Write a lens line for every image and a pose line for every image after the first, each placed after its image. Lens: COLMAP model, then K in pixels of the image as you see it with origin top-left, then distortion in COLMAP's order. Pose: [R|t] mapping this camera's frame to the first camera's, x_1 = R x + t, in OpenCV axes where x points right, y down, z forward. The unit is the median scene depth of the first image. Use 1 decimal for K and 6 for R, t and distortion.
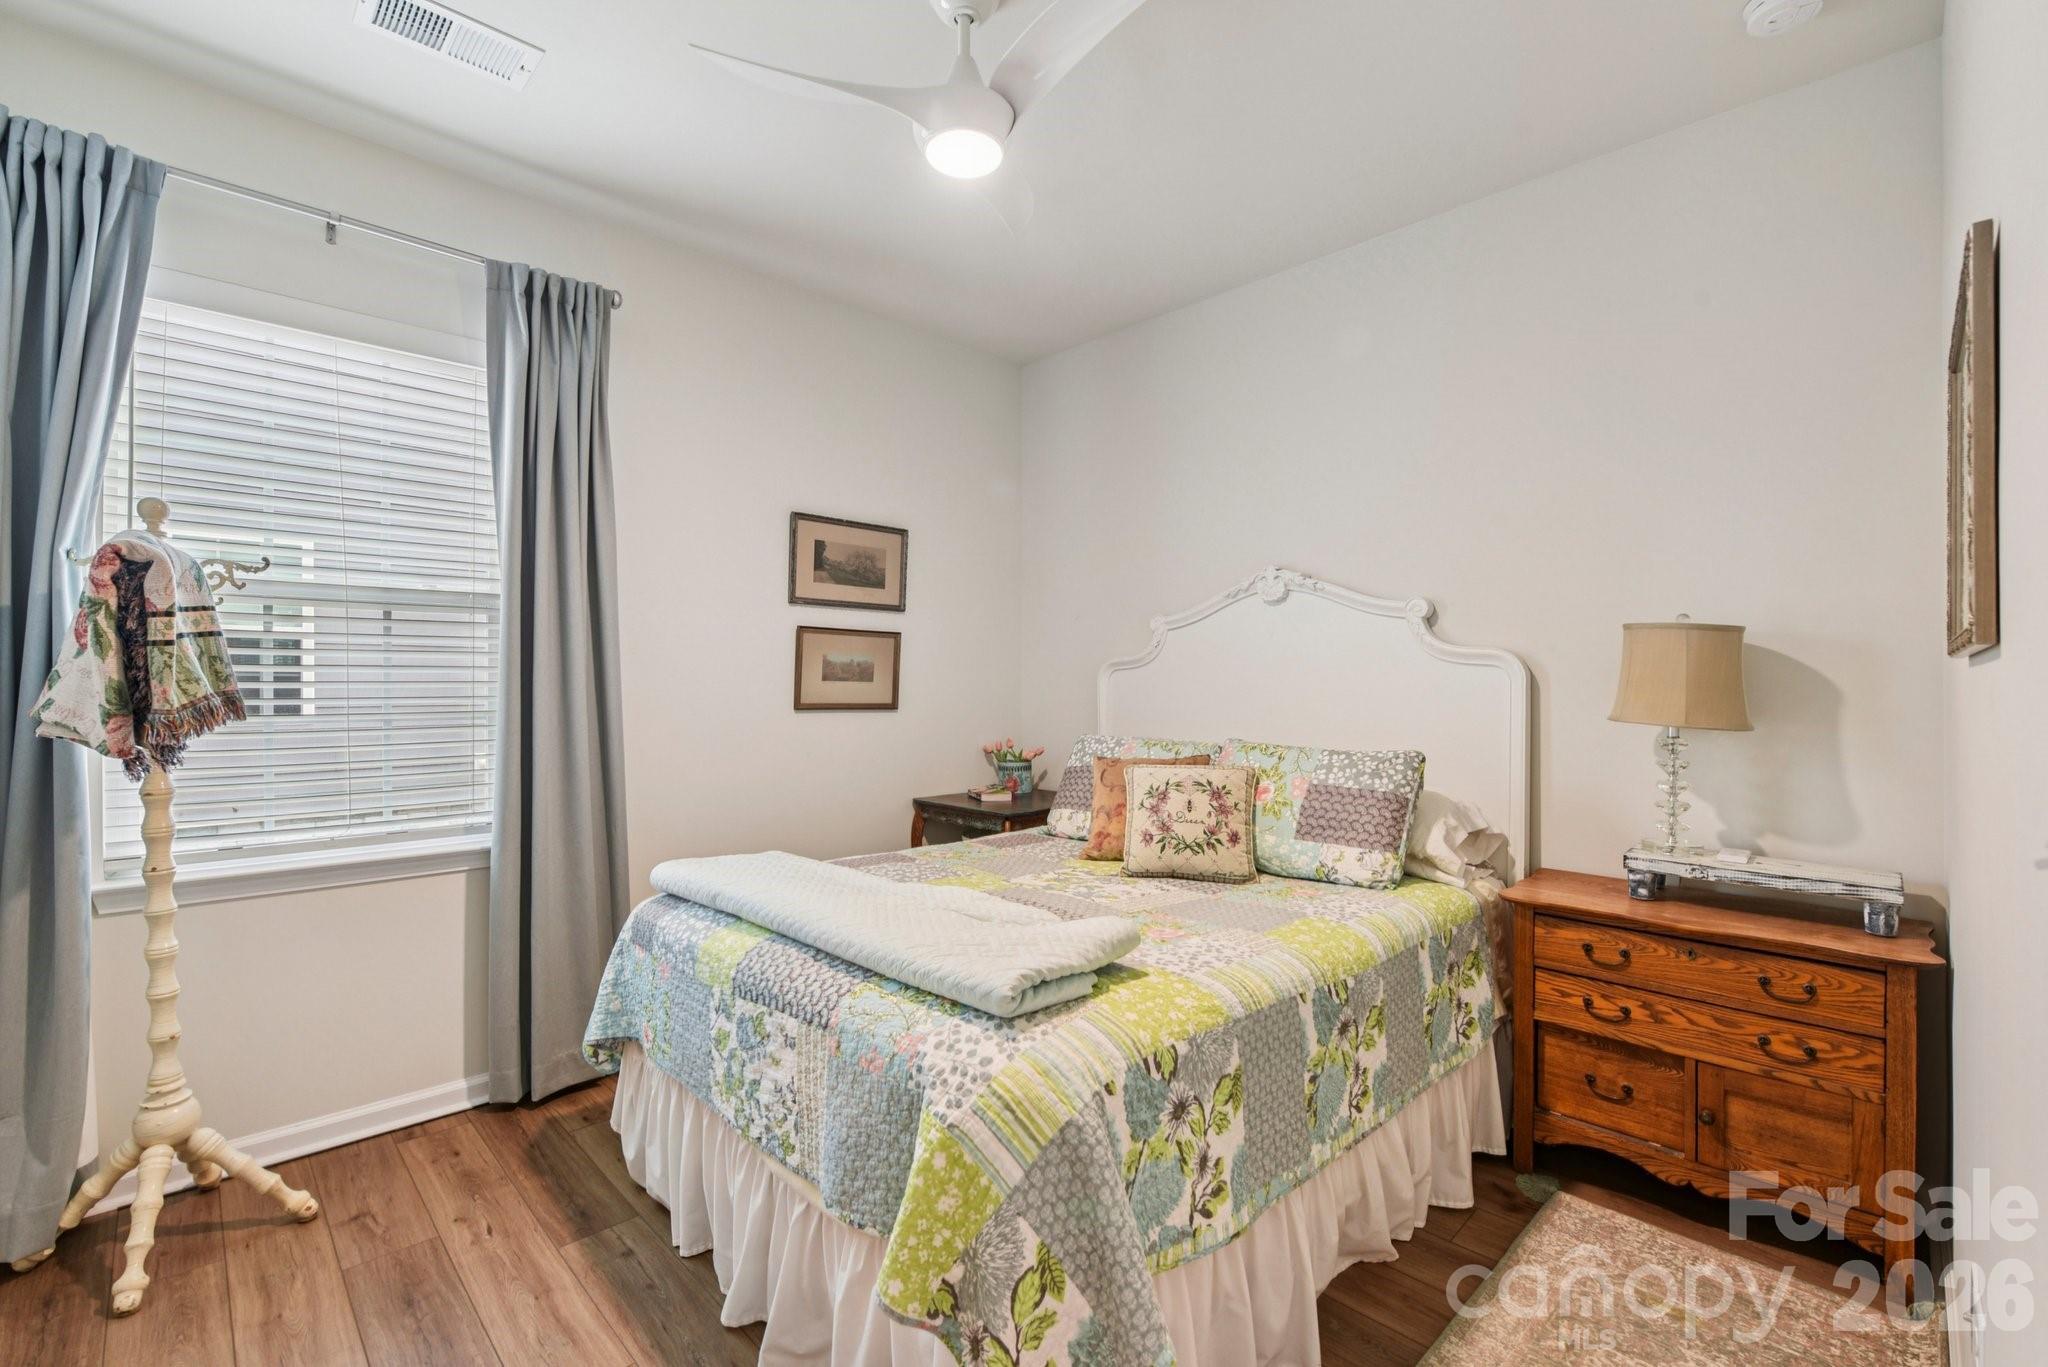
lens RADIAL K [[849.3, 0, 1031.0], [0, 849.3, 689.9], [0, 0, 1]] dist [-0.019081, -0.000336]
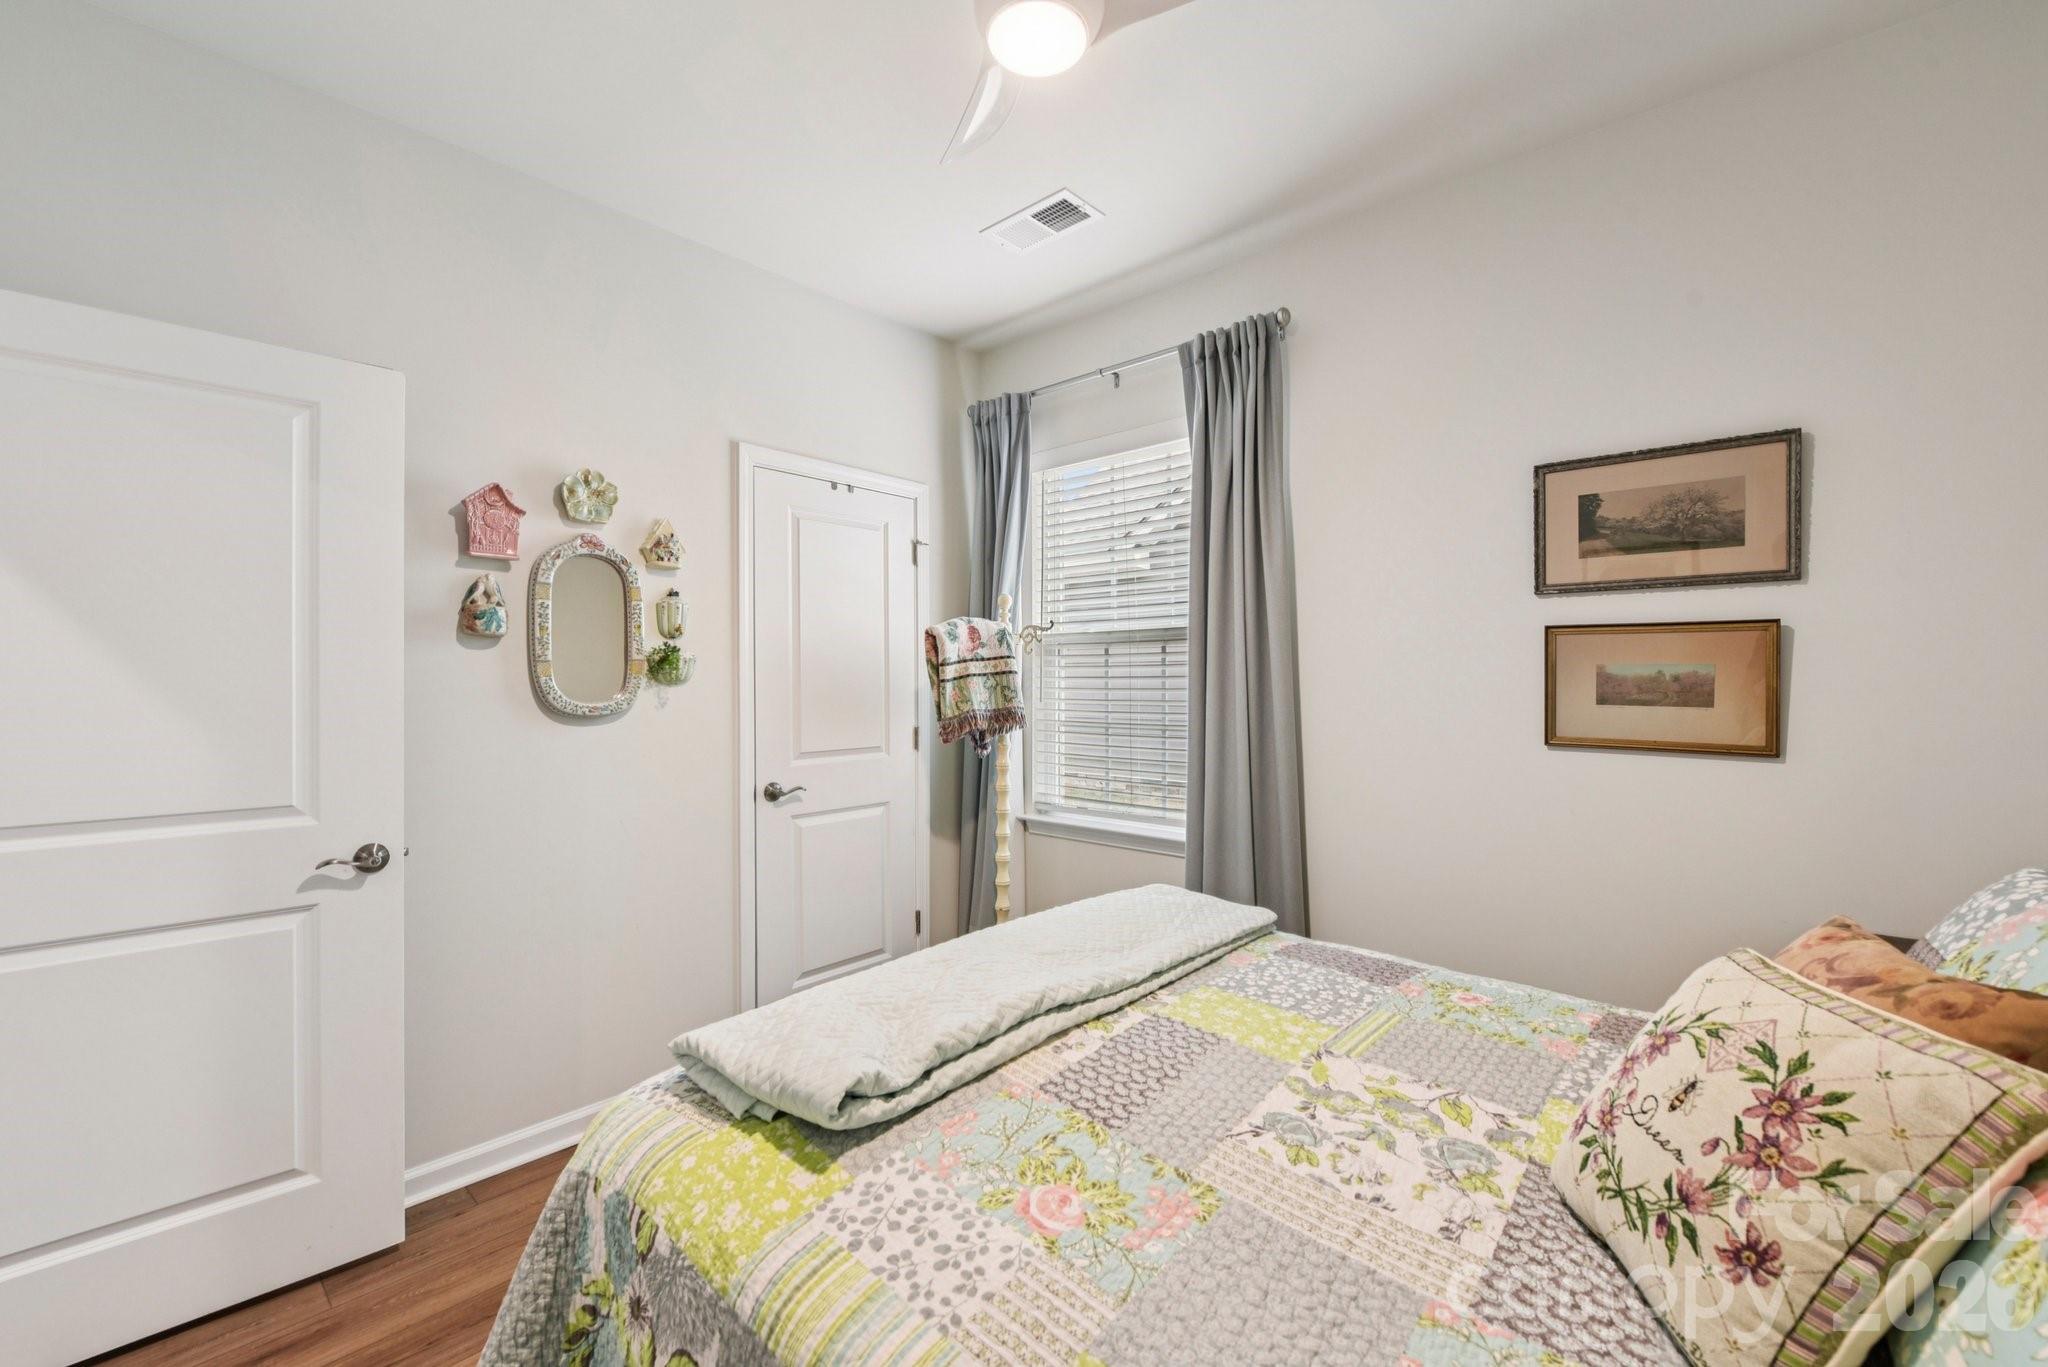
lens RADIAL K [[842.1, 0, 1025.7], [0, 842.1, 671.1], [0, 0, 1]] dist [-0.017297, -0.000175]
pose [[0.074566, -0.015225, -0.997100, 0.382082], [-0.006068, 0.999858, -0.015721, -0.024411], [0.997198, 0.007222, 0.074463, 0.520337]]
